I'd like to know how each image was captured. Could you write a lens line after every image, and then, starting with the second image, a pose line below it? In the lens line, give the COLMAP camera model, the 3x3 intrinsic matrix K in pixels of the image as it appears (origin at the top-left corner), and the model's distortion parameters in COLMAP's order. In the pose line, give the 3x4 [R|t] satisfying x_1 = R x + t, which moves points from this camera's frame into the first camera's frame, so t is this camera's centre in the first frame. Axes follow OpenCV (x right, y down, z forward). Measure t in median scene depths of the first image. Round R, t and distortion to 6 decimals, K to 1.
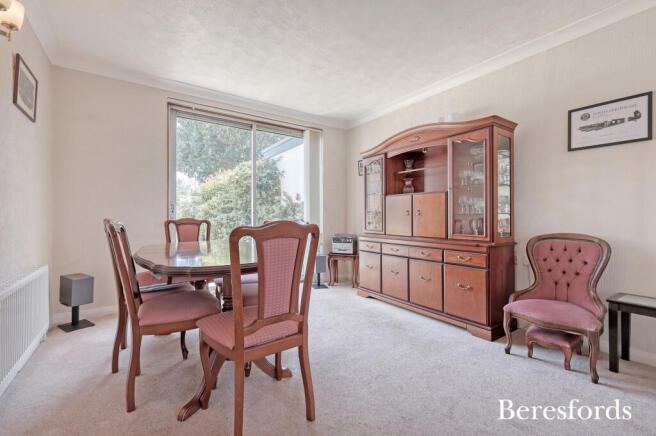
lens RADIAL K [[285.1, 0, 329.2], [0, 285.1, 216.7], [0, 0, 1]] dist [0.006354, -0.001363]
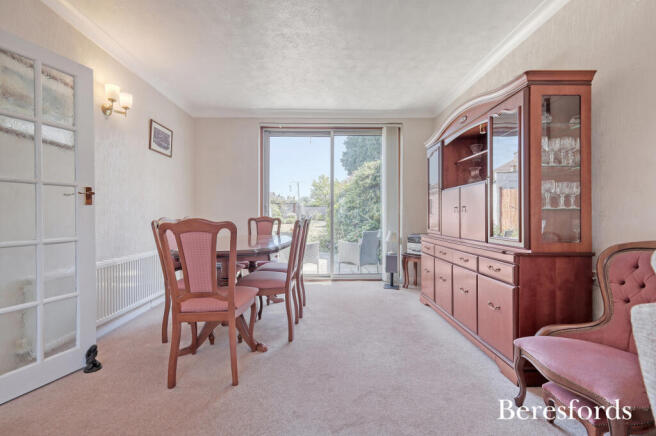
lens RADIAL K [[285.1, 0, 329.7], [0, 285.1, 215.9], [0, 0, 1]] dist [0.006354, -0.001363]
pose [[0.835874, -0.003582, -0.548909, 0.439385], [0.005502, 0.999983, 0.001853, 0.001210], [0.548893, -0.004569, 0.835880, 0.104803]]
